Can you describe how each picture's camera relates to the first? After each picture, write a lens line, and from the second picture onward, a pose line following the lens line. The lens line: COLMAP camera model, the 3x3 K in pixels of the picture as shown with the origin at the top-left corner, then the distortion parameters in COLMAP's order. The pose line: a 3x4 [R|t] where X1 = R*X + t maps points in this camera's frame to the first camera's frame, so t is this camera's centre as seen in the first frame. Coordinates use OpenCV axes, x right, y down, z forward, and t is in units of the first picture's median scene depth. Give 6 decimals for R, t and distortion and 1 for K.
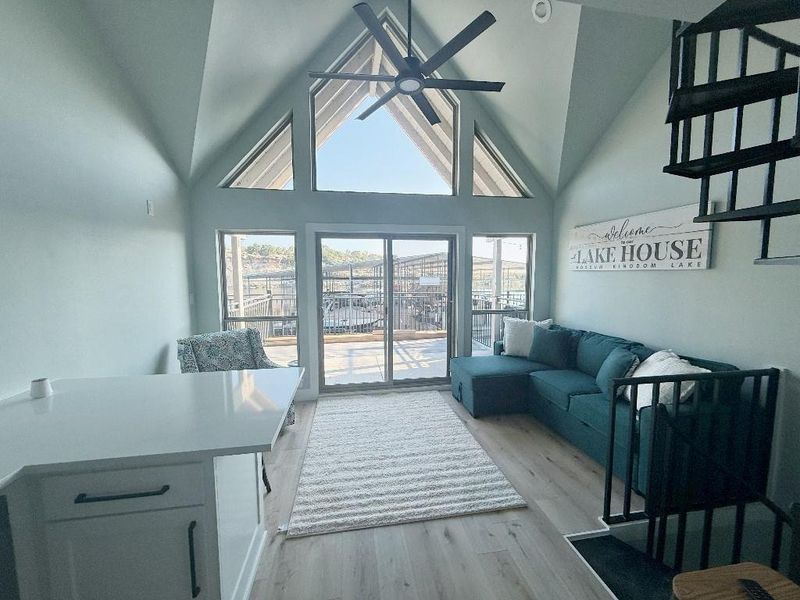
lens RADIAL K [[318.9, 0, 399.5], [0, 318.9, 299.8], [0, 0, 1]] dist [0.000177, -0.000051]
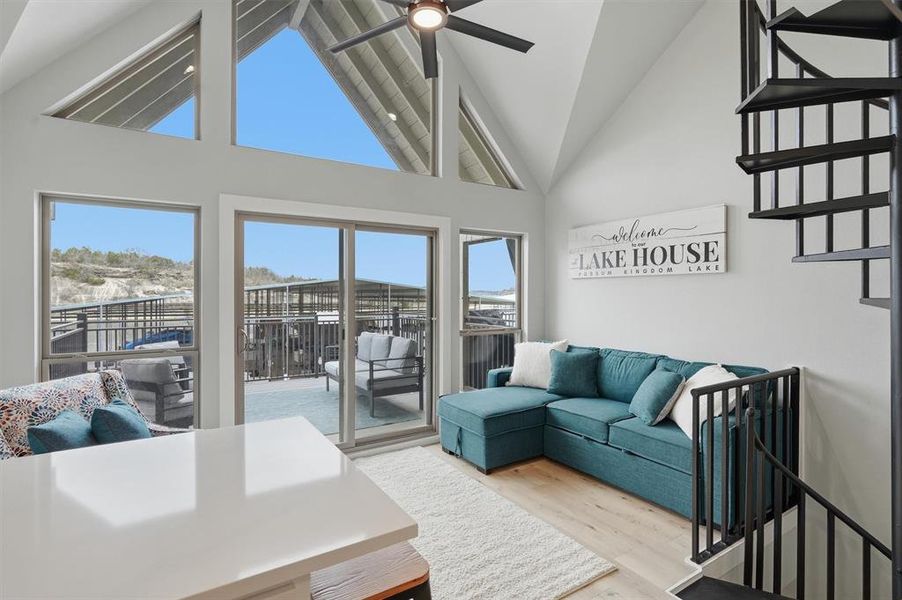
lens RADIAL K [[441.0, 0, 453.6], [0, 441.0, 293.9], [0, 0, 1]] dist [-0.001605, 0.000206]
pose [[0.922087, 0.002359, 0.386975, -0.246584], [0.030065, 0.996522, -0.077714, 0.038142], [-0.385812, 0.083294, 0.918810, 0.072809]]
